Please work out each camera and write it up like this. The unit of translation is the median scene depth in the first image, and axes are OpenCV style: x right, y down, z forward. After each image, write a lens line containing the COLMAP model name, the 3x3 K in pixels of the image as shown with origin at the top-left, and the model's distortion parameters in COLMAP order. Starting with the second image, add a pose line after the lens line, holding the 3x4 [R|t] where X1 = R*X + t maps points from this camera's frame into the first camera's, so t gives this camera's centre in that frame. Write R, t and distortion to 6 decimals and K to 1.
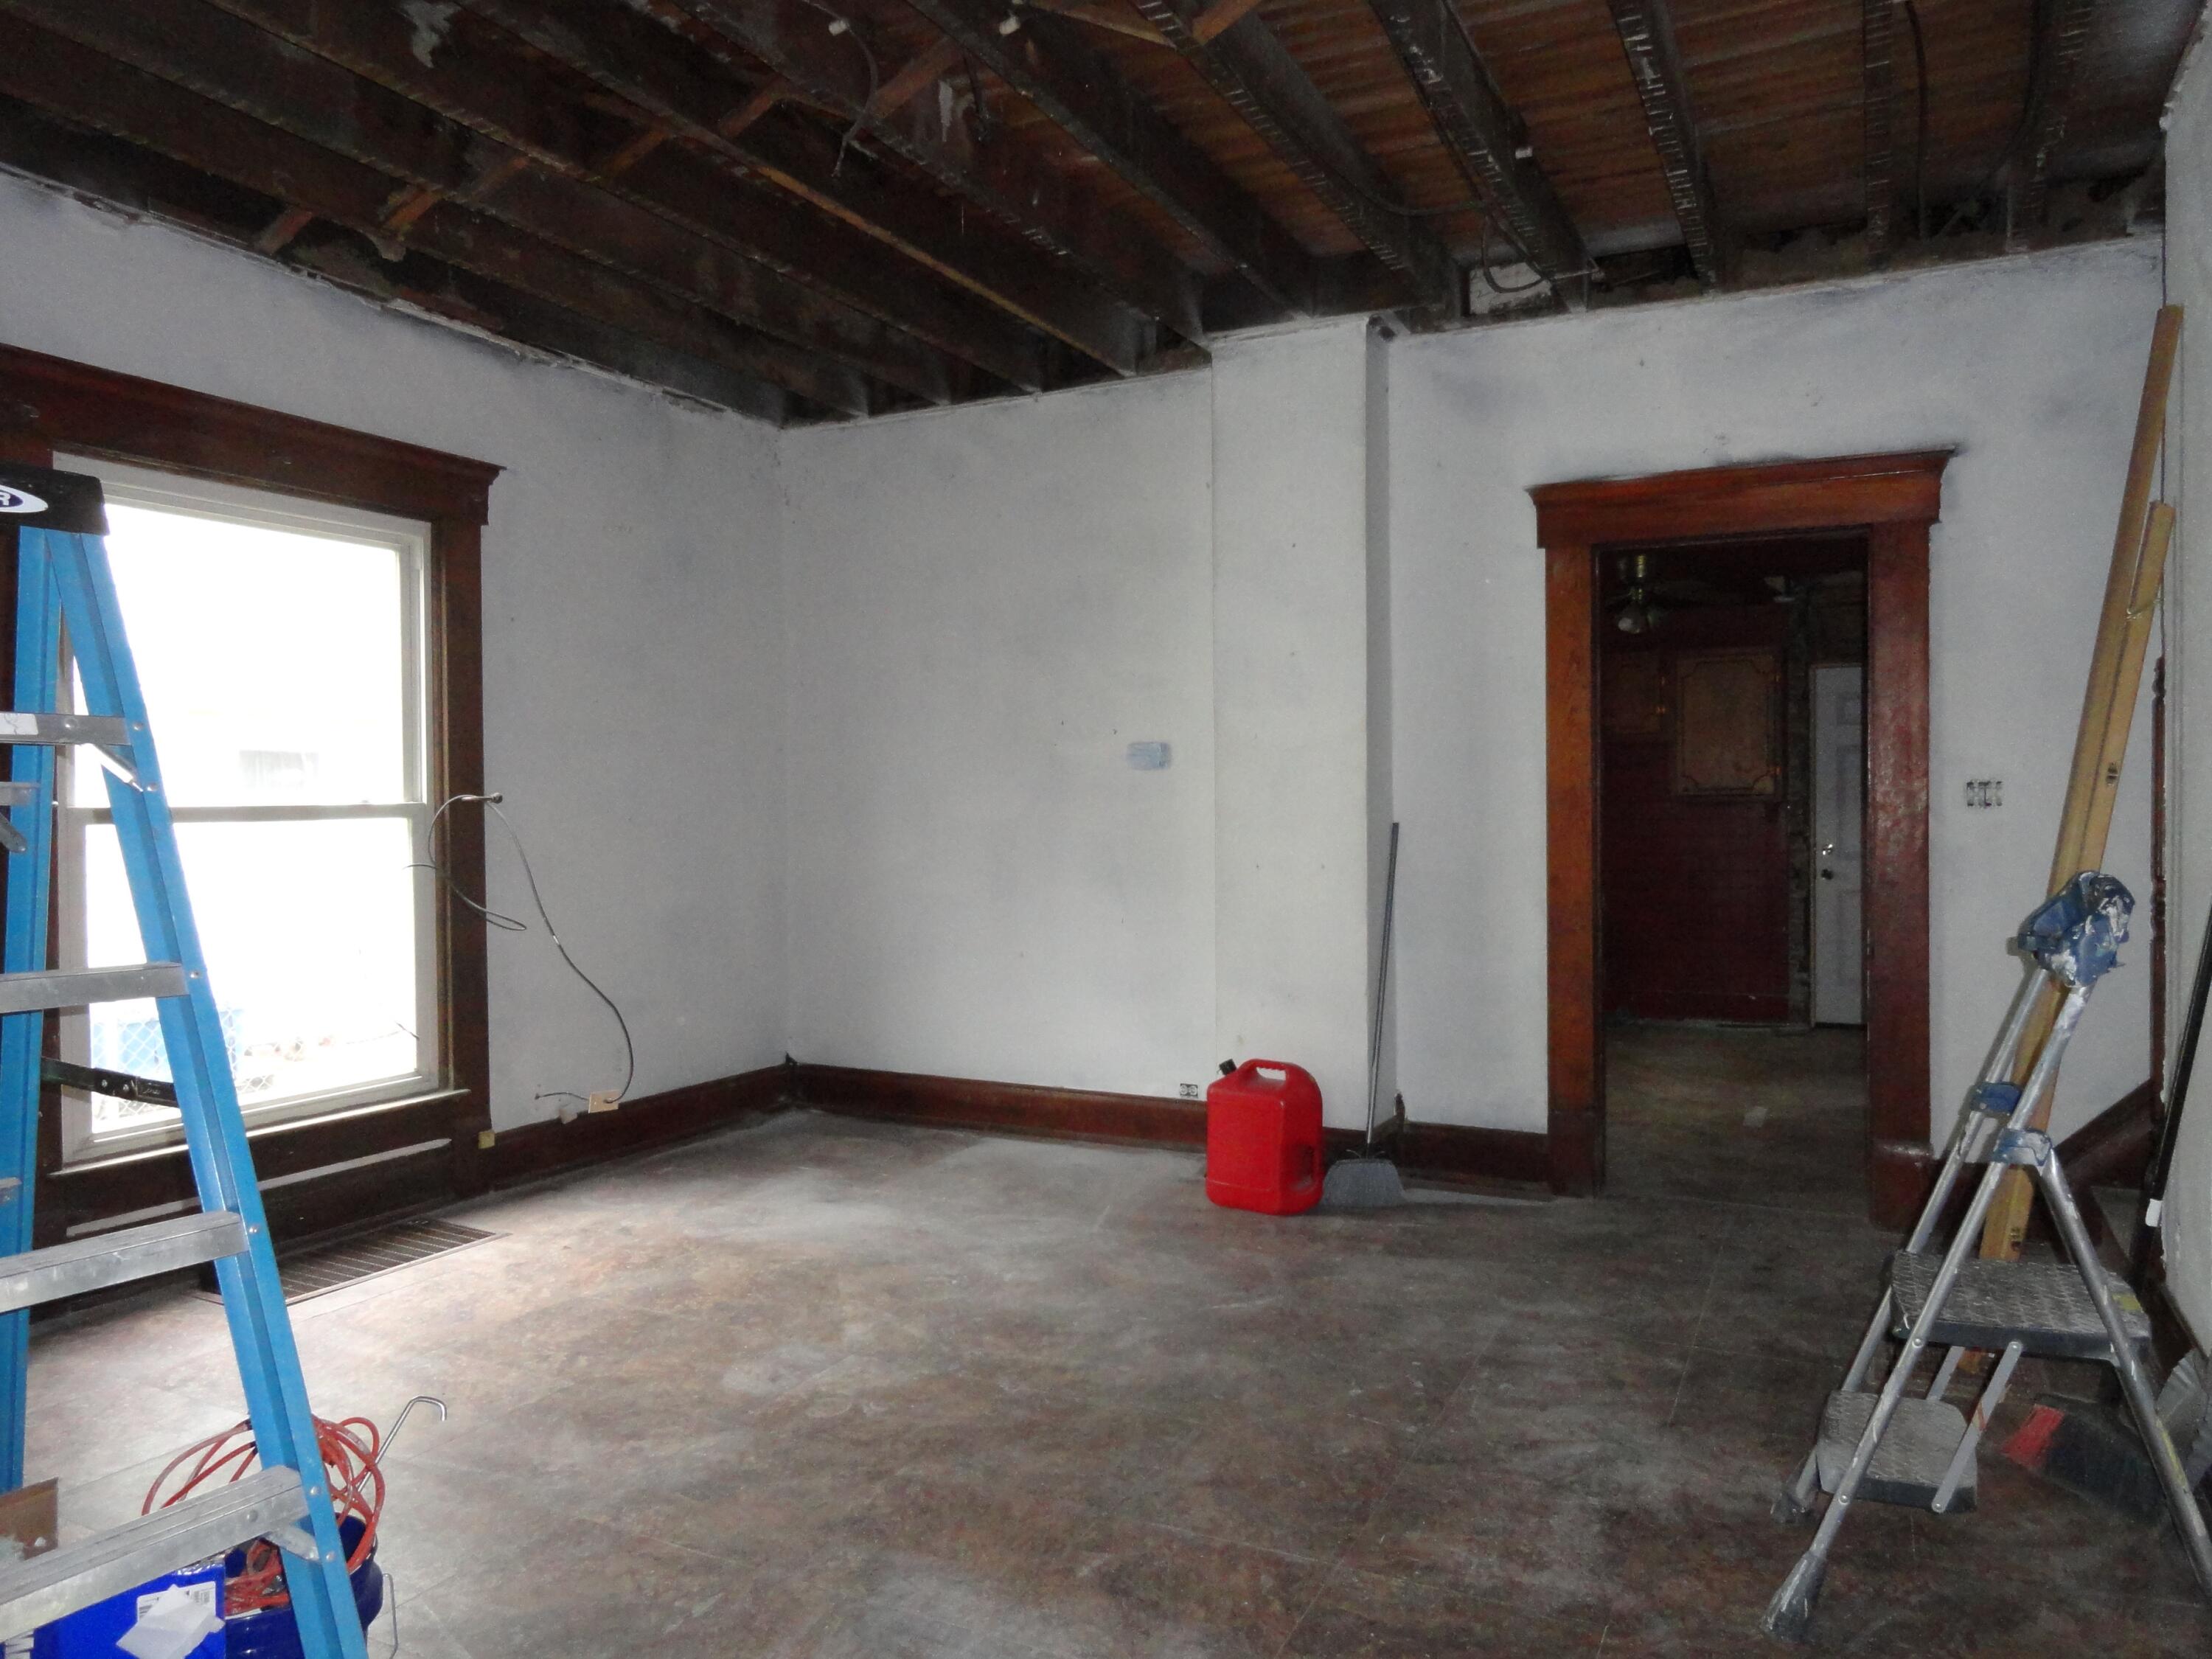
lens RADIAL K [[1515.0, 0, 1109.0], [0, 1515.0, 827.3], [0, 0, 1]] dist [0.005323, -0.006262]
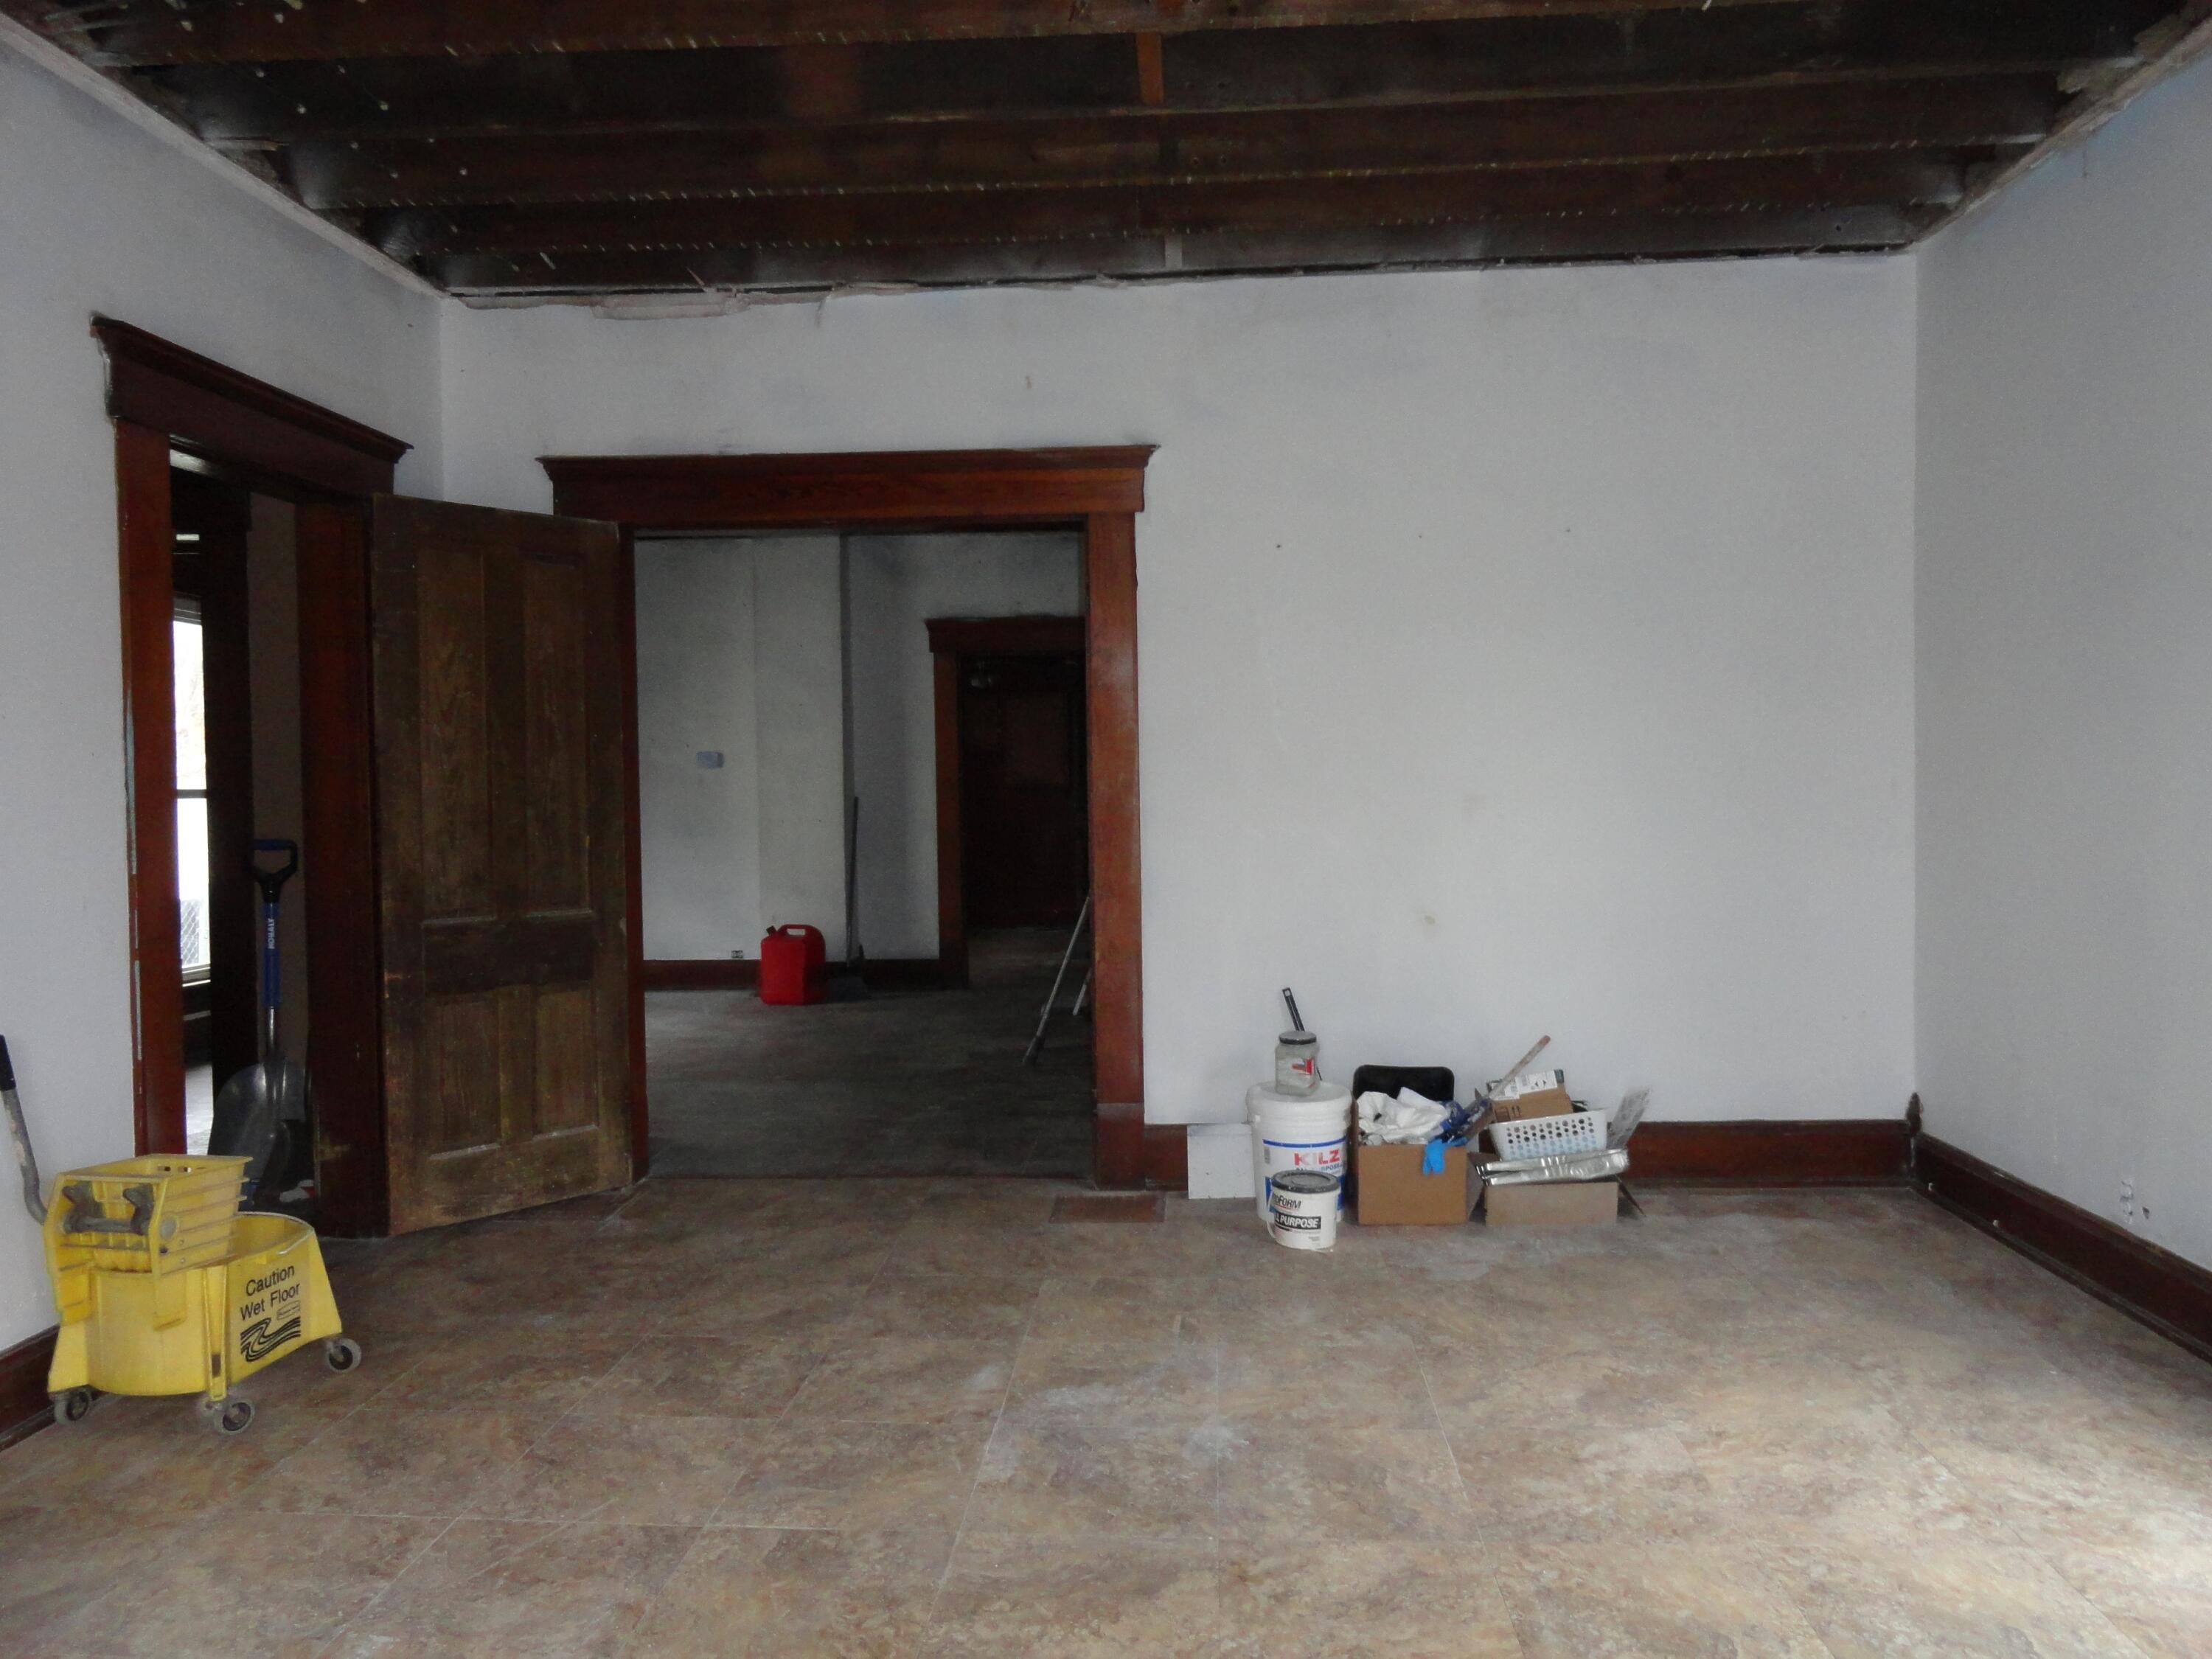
lens RADIAL K [[1515.0, 0, 1140.3], [0, 1515.0, 884.6], [0, 0, 1]] dist [0.005323, -0.006262]
pose [[0.908042, -0.027985, 0.417943, -0.308871], [0.011748, 0.999075, 0.041374, 0.035095], [-0.418714, -0.032660, 0.907530, -0.936587]]
